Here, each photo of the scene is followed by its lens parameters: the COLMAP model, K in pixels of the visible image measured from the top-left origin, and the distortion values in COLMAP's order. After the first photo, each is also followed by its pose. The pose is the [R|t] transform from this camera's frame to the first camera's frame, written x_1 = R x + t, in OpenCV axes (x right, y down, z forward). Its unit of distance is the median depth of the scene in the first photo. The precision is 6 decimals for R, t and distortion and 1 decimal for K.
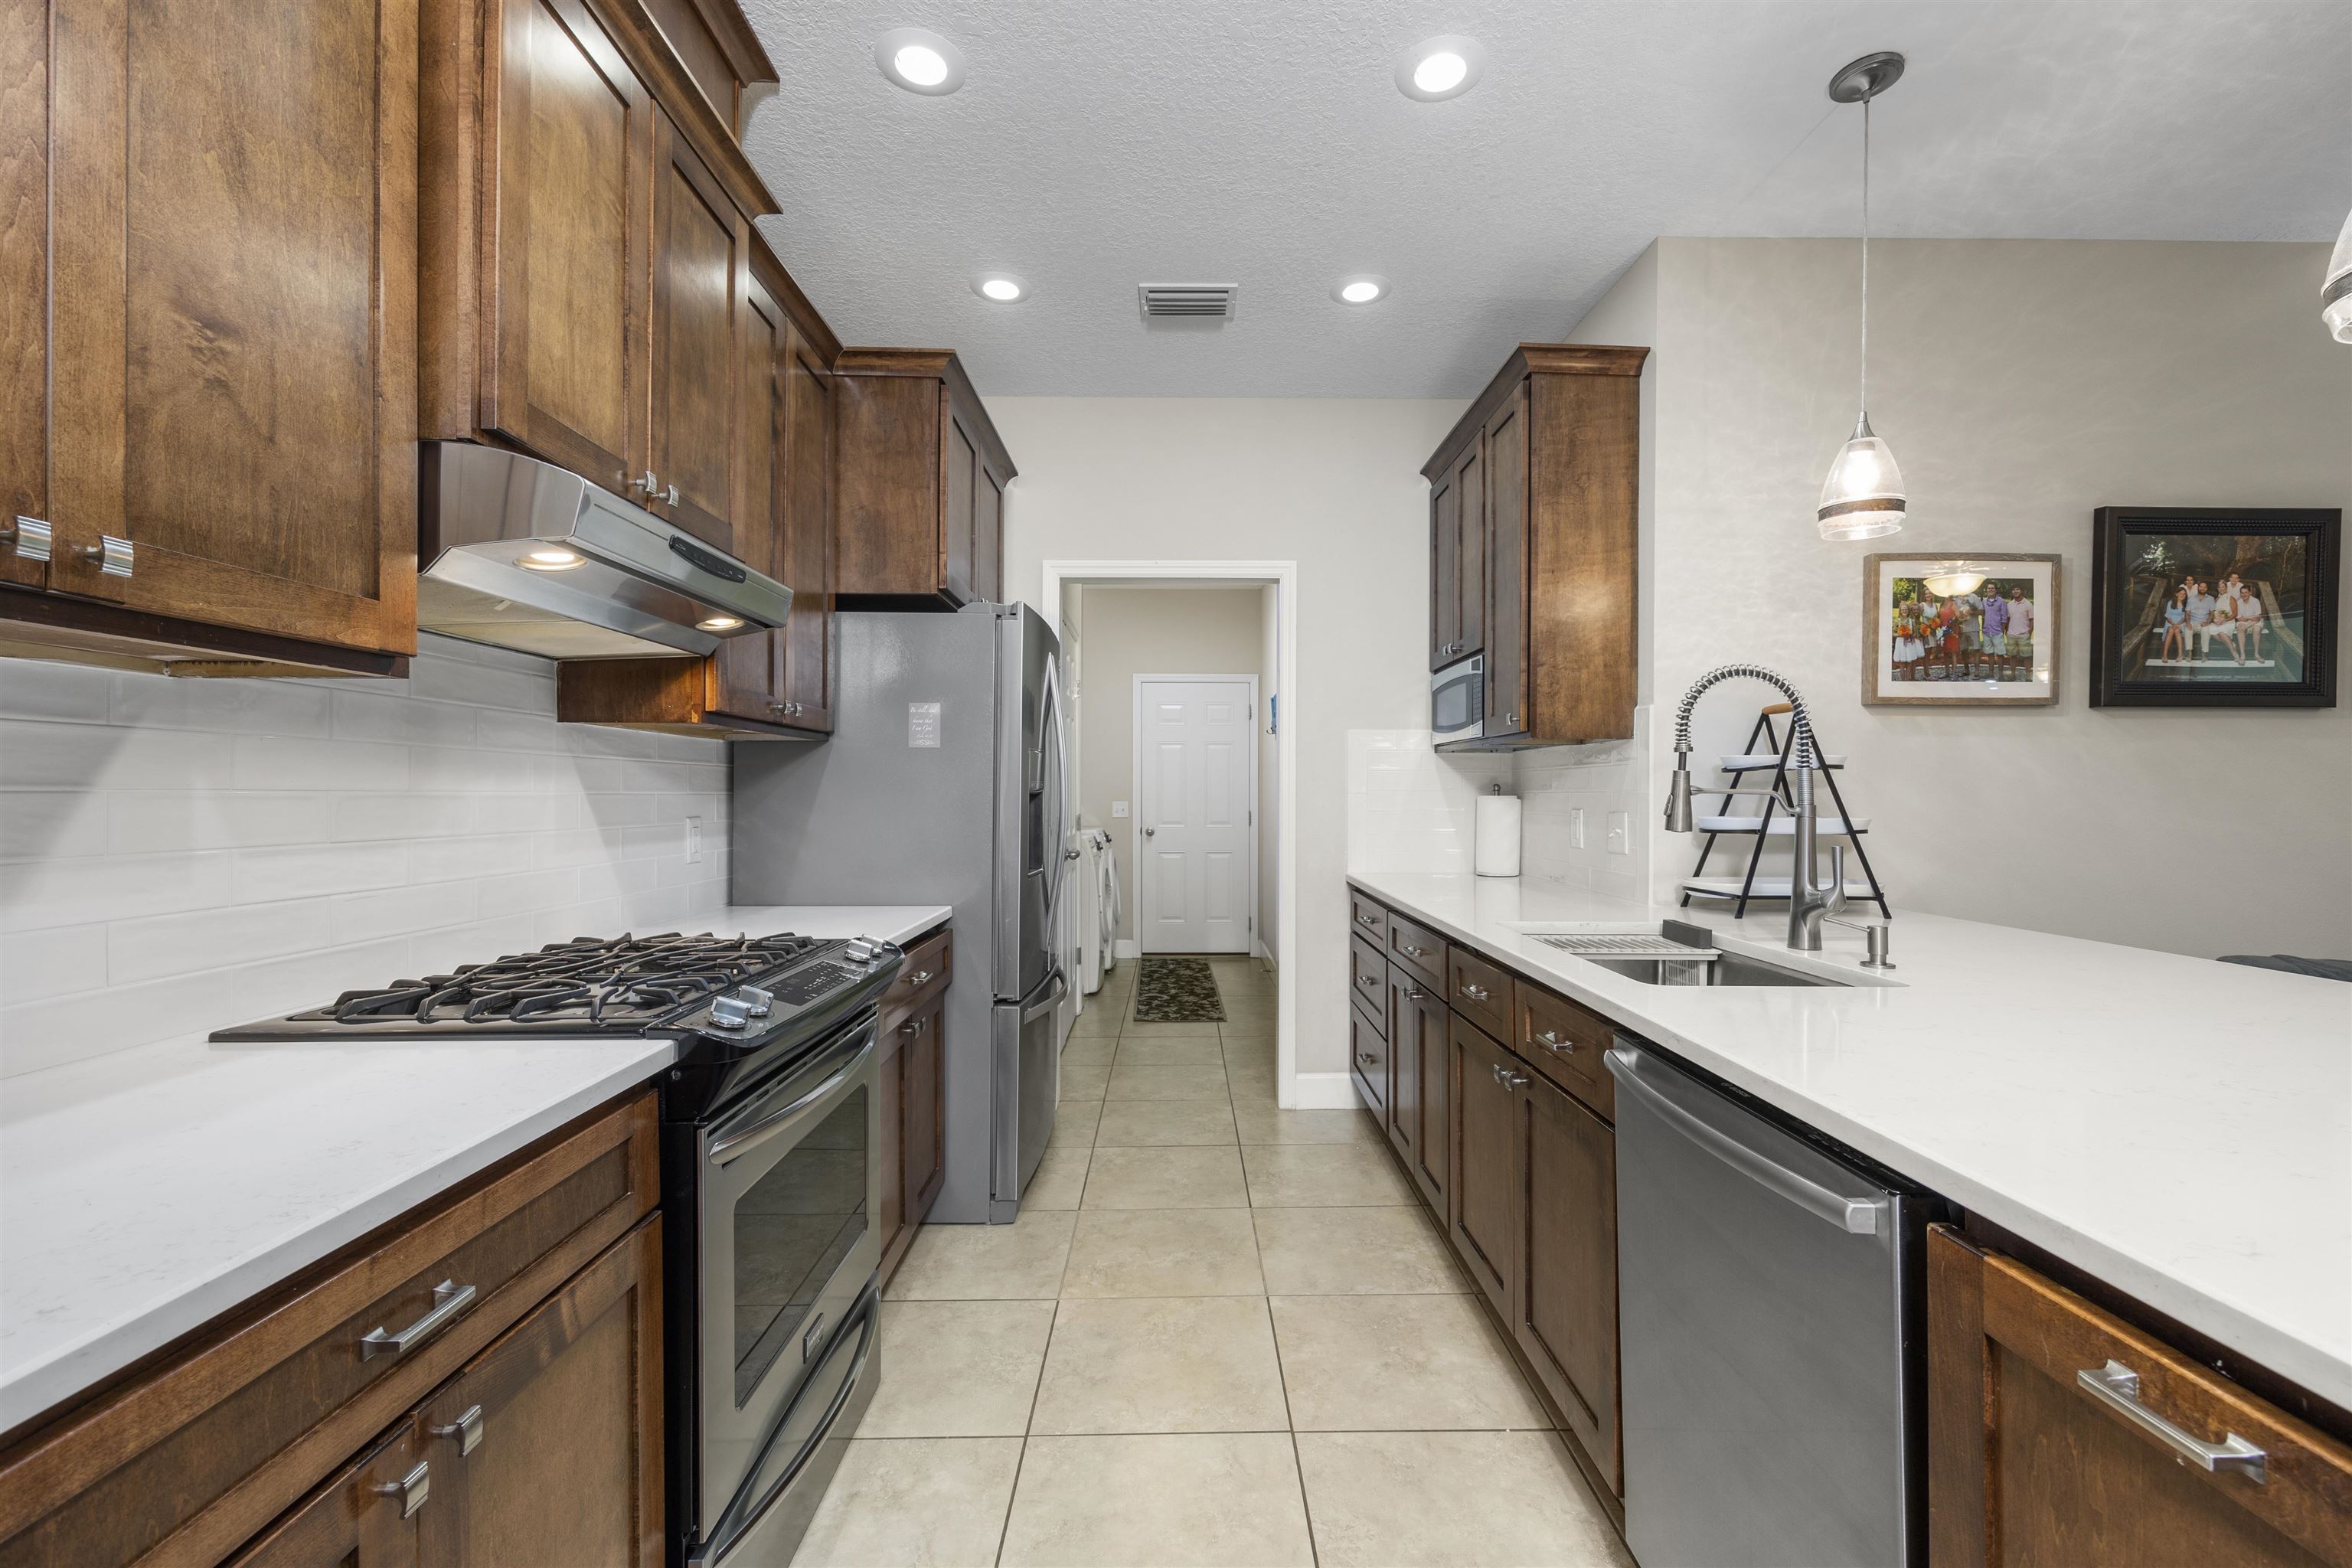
lens RADIAL K [[966.7, 0, 1176.0], [0, 966.7, 784.0], [0, 0, 1]] dist [0.012052, -0.000238]
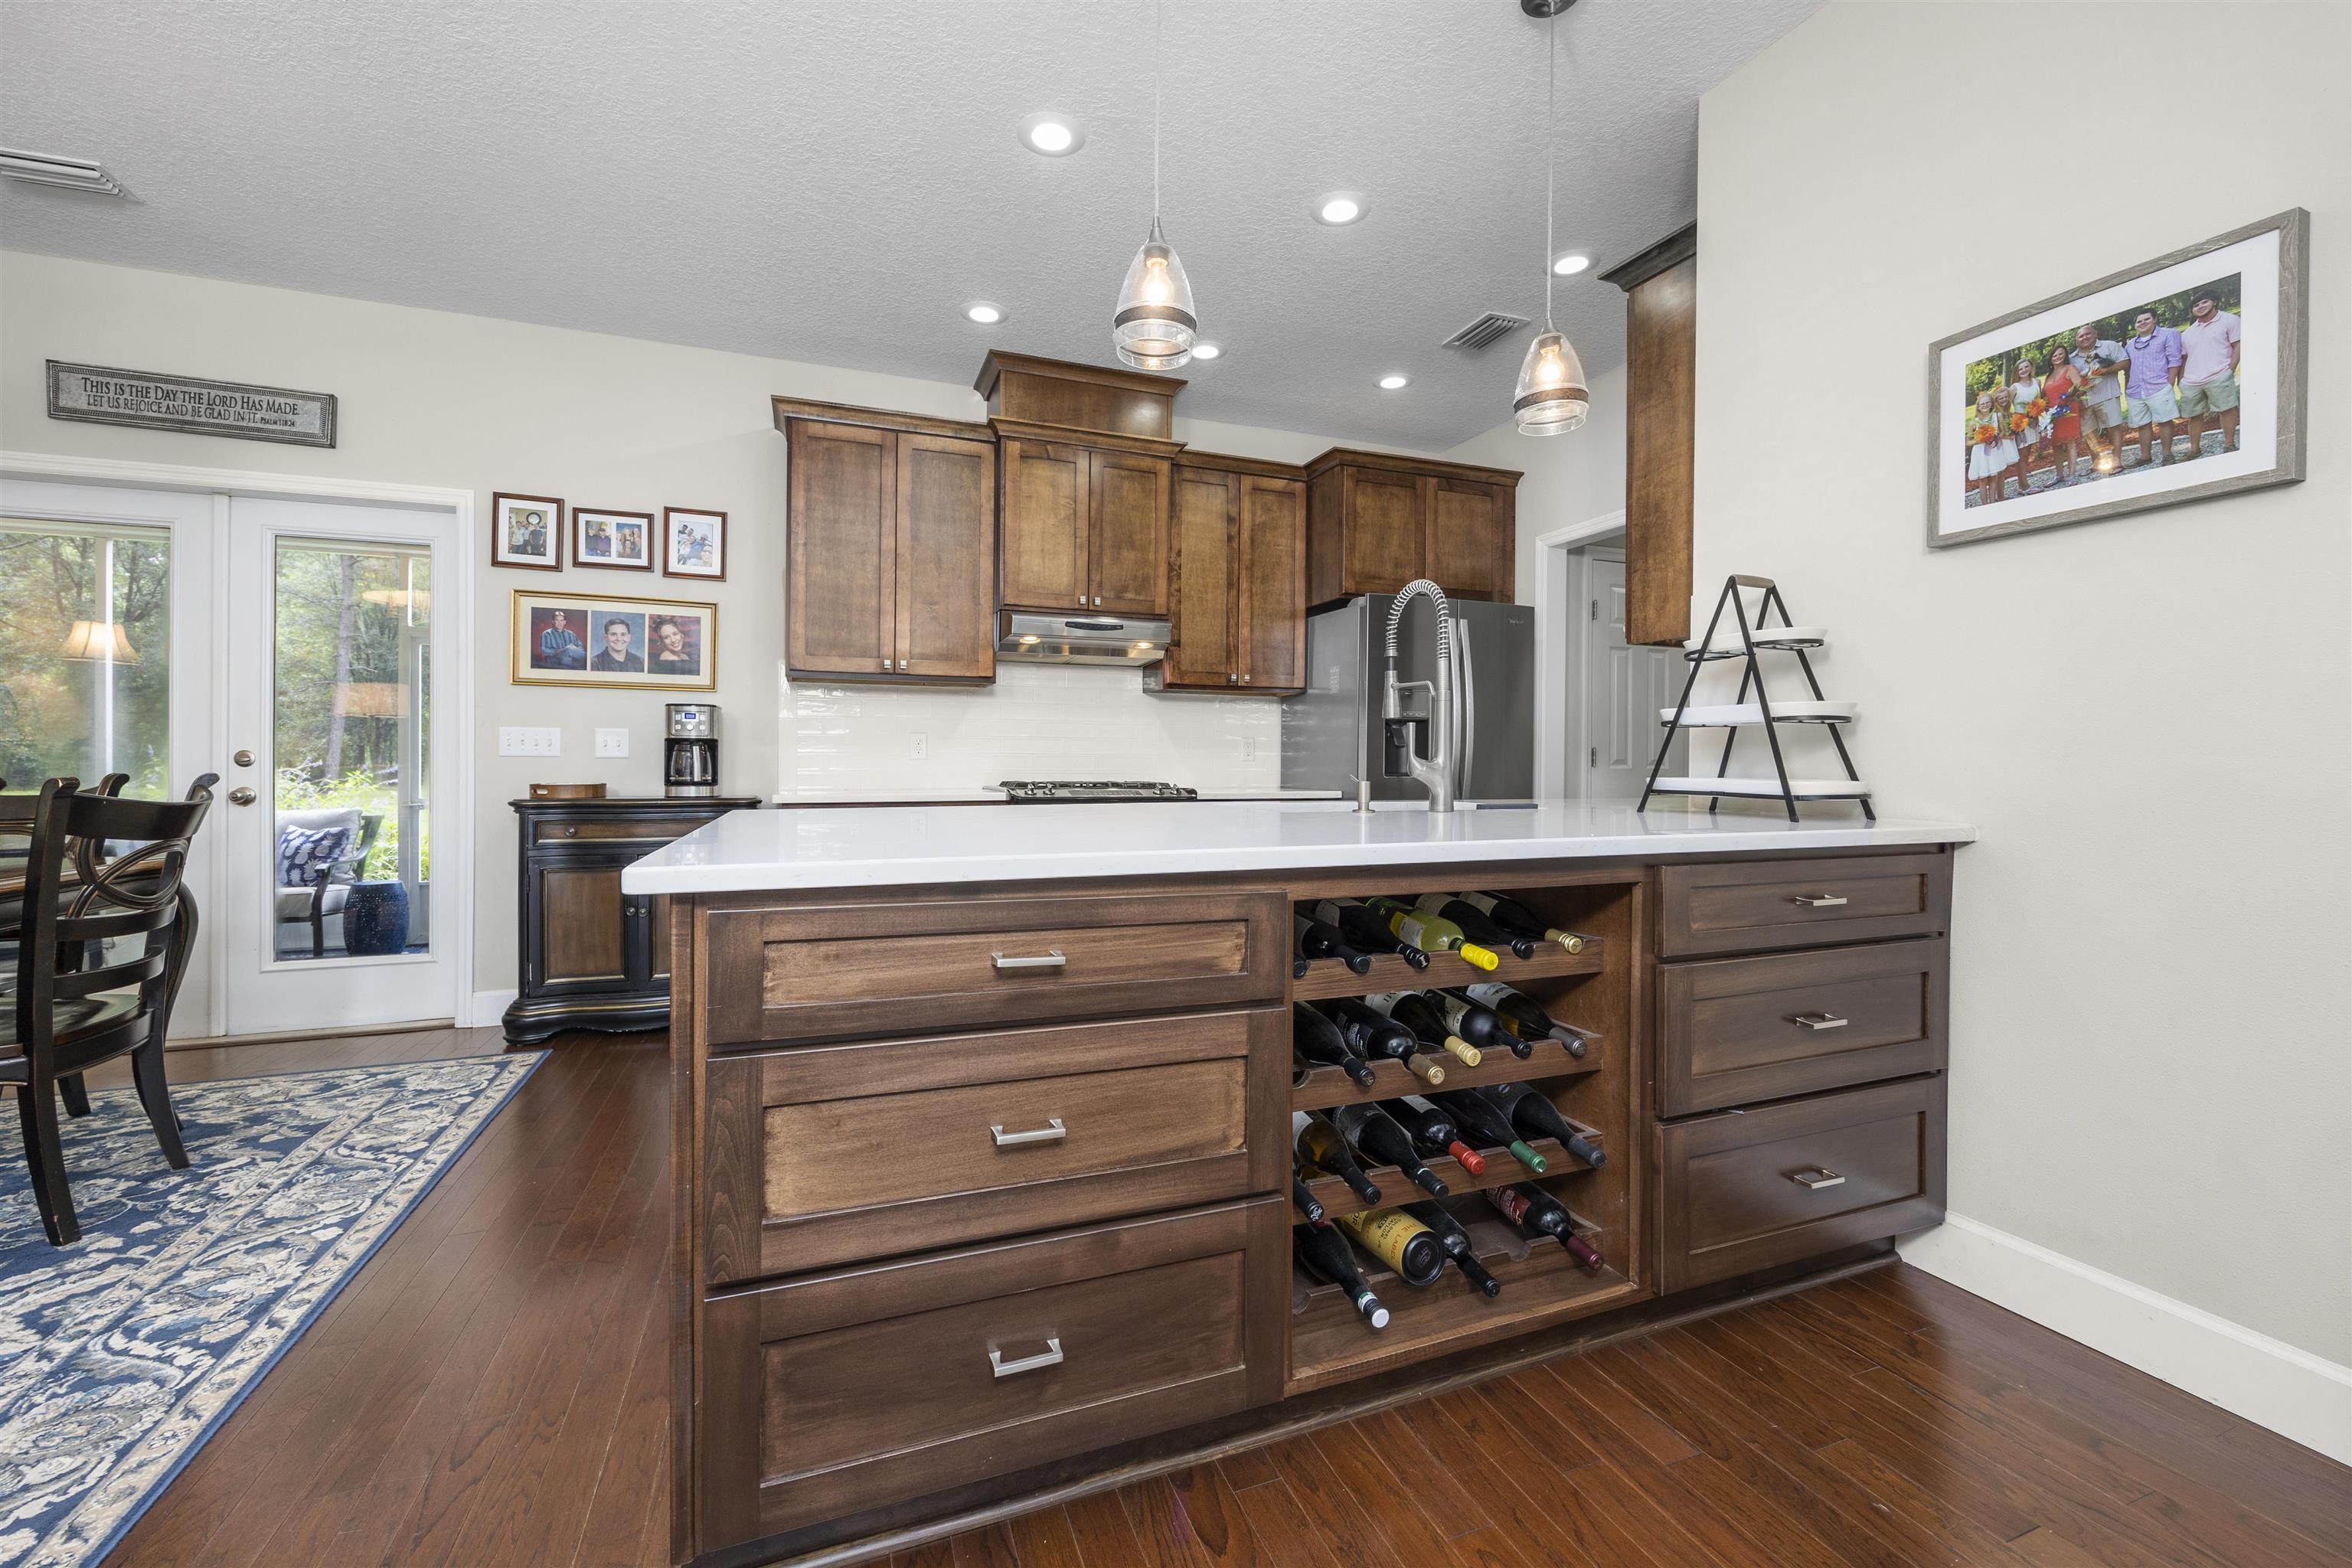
lens RADIAL K [[937.4, 0, 1195.1], [0, 937.4, 759.1], [0, 0, 1]] dist [-0.002263, -0.000654]
pose [[0.361967, -0.004530, -0.932180, 1.169540], [0.002554, 0.999989, -0.003868, 0.079675], [0.932187, -0.000981, 0.361975, 0.220400]]
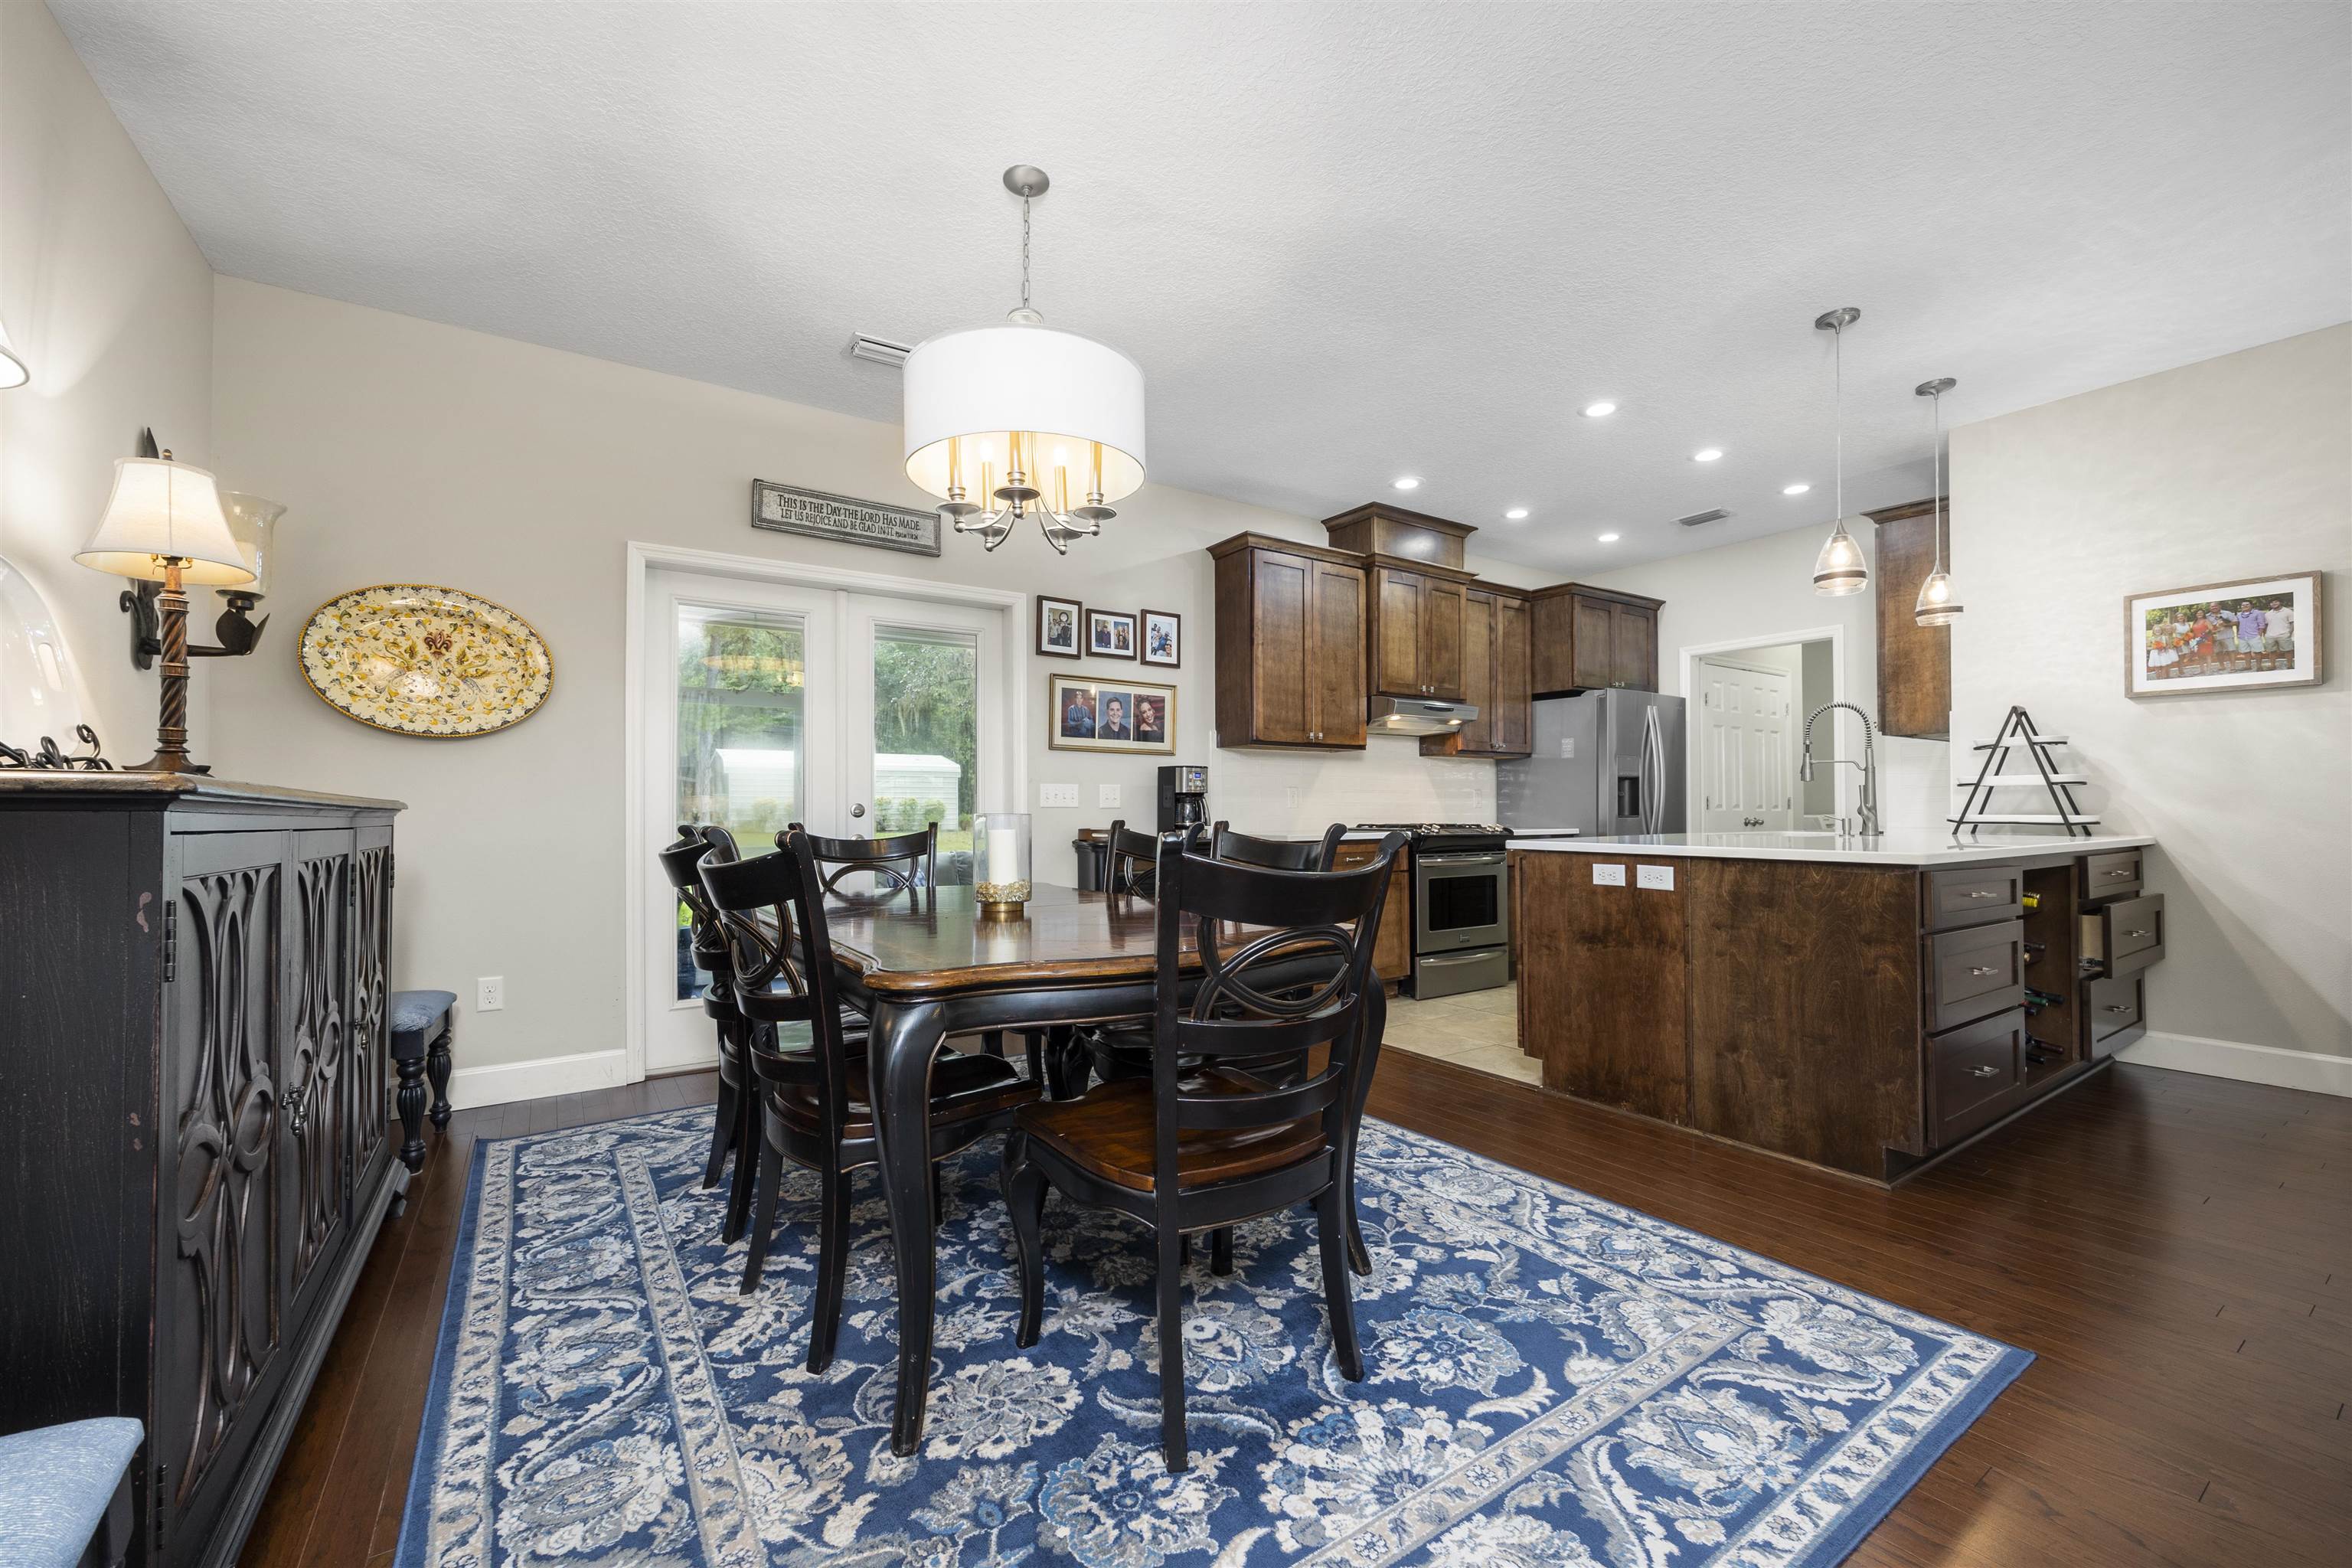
lens RADIAL K [[914.7, 0, 1207.4], [0, 914.7, 789.2], [0, 0, 1]] dist [-0.003794, -0.000623]
pose [[0.562390, -0.021762, -0.826586, 1.064676], [0.009459, 0.999758, -0.019886, 0.070072], [0.826818, 0.003365, 0.562460, -0.923923]]
